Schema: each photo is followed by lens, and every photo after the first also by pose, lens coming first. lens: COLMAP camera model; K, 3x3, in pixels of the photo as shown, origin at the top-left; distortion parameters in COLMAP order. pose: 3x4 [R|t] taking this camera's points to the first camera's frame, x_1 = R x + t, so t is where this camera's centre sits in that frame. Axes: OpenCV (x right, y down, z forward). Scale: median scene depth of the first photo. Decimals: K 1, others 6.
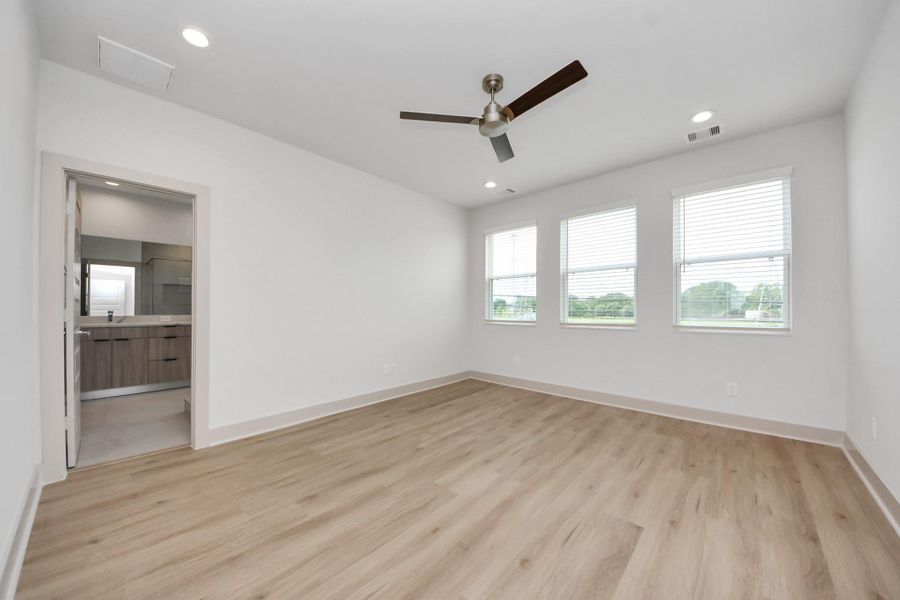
lens RADIAL K [[326.3, 0, 453.5], [0, 326.3, 305.0], [0, 0, 1]] dist [0.003759, -0.005870]
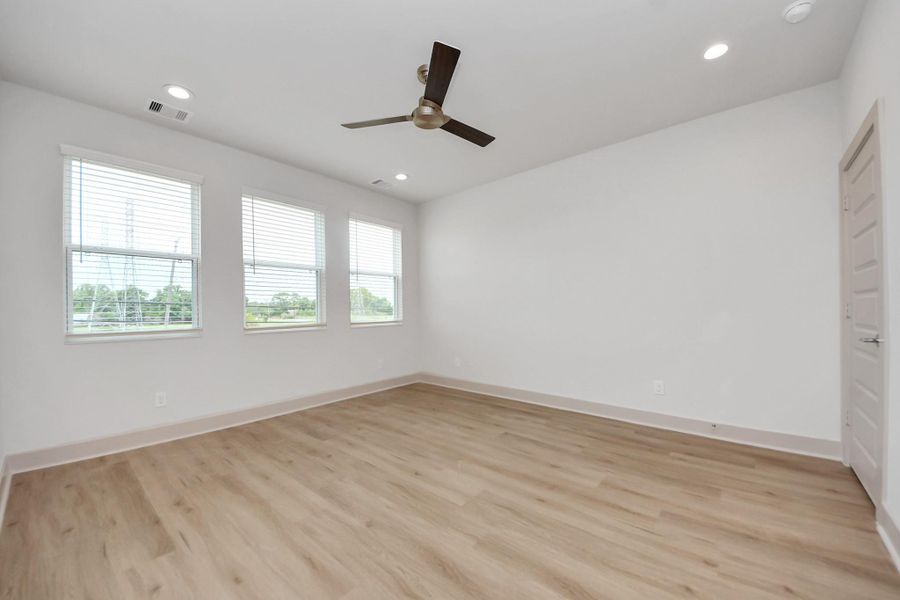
lens RADIAL K [[336.2, 0, 455.9], [0, 336.2, 305.4], [0, 0, 1]] dist [0.001595, 0.000117]
pose [[-0.028312, 0.004531, 0.999589, -0.729193], [0.002085, 0.999988, -0.004474, 0.006048], [-0.999597, 0.001957, -0.028321, 0.784176]]
